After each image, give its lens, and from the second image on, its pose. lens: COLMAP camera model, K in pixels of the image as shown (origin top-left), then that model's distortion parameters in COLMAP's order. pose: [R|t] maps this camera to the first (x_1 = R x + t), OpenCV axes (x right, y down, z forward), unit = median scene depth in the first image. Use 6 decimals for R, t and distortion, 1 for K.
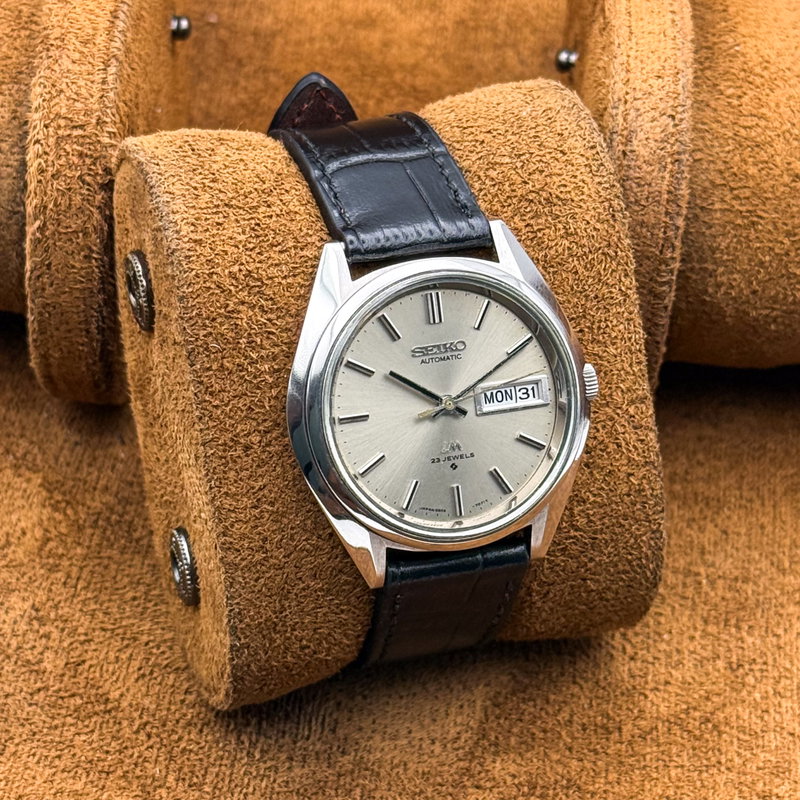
lens RADIAL K [[2516.4, 0, 342.2], [0, 2516.4, 400.3], [0, 0, 1]] dist [-0.297325, 3.651186]
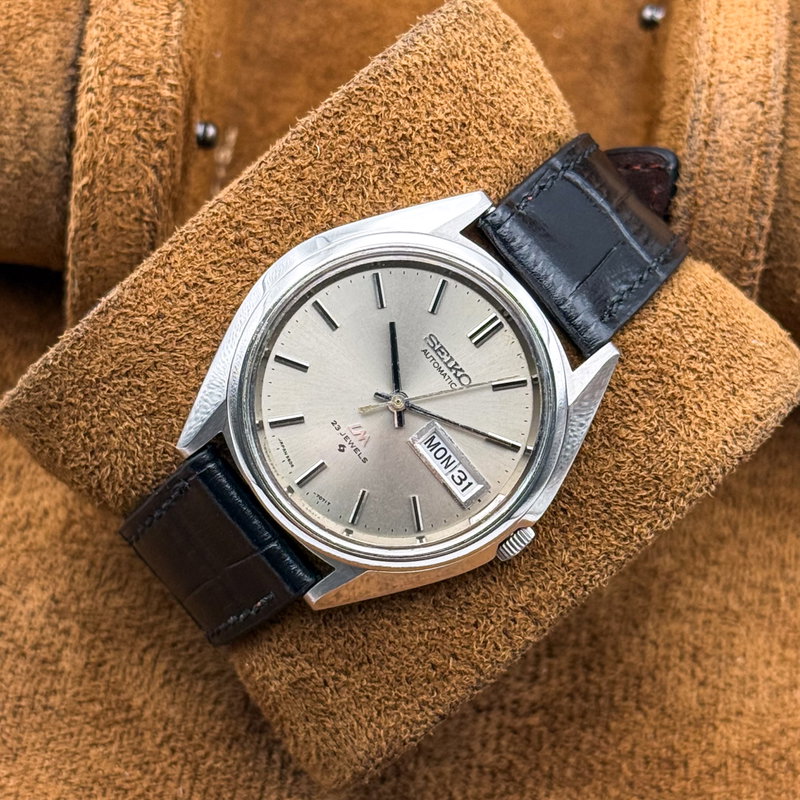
lens RADIAL K [[2516.4, 0, 342.2], [0, 2516.4, 400.3], [0, 0, 1]] dist [-0.297325, 3.651186]
pose [[0.510939, 0.824560, -0.242985, 0.236972], [-0.850780, 0.525491, -0.005754, 0.022208], [0.122942, 0.209667, 0.970013, 0.159299]]
